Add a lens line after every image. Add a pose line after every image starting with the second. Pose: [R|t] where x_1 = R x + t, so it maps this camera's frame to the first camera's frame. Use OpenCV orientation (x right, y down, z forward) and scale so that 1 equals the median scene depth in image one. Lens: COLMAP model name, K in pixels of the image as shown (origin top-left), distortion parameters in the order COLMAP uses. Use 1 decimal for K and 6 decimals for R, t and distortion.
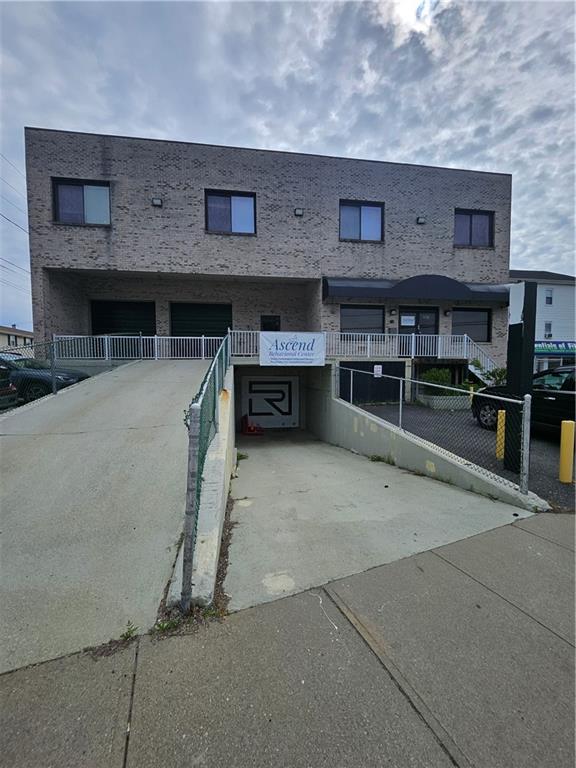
lens RADIAL K [[302.1, 0, 288.0], [0, 302.1, 384.0], [0, 0, 1]] dist [0.000752, 0.000167]
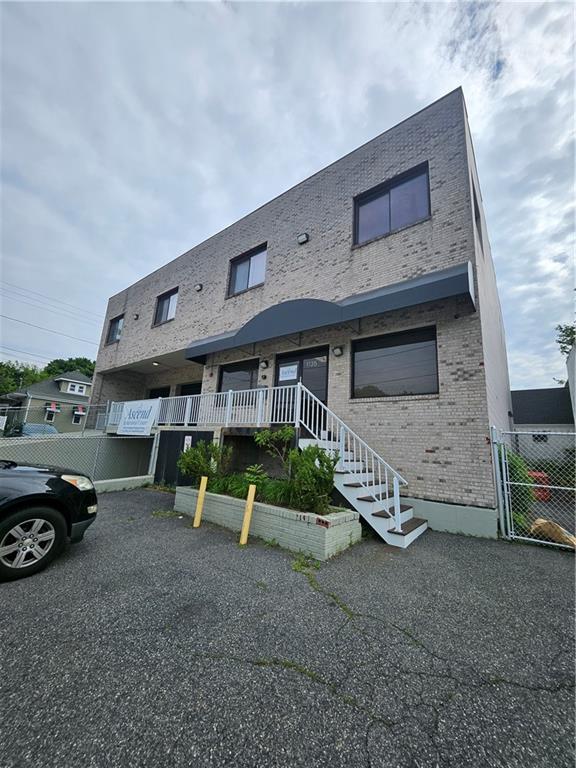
lens RADIAL K [[302.1, 0, 288.0], [0, 302.1, 384.0], [0, 0, 1]] dist [0.000752, 0.000167]
pose [[0.698126, -0.111854, -0.707184, 0.889627], [-0.080109, 0.969316, -0.232398, -0.028483], [0.711480, 0.218895, 0.667744, 0.563206]]
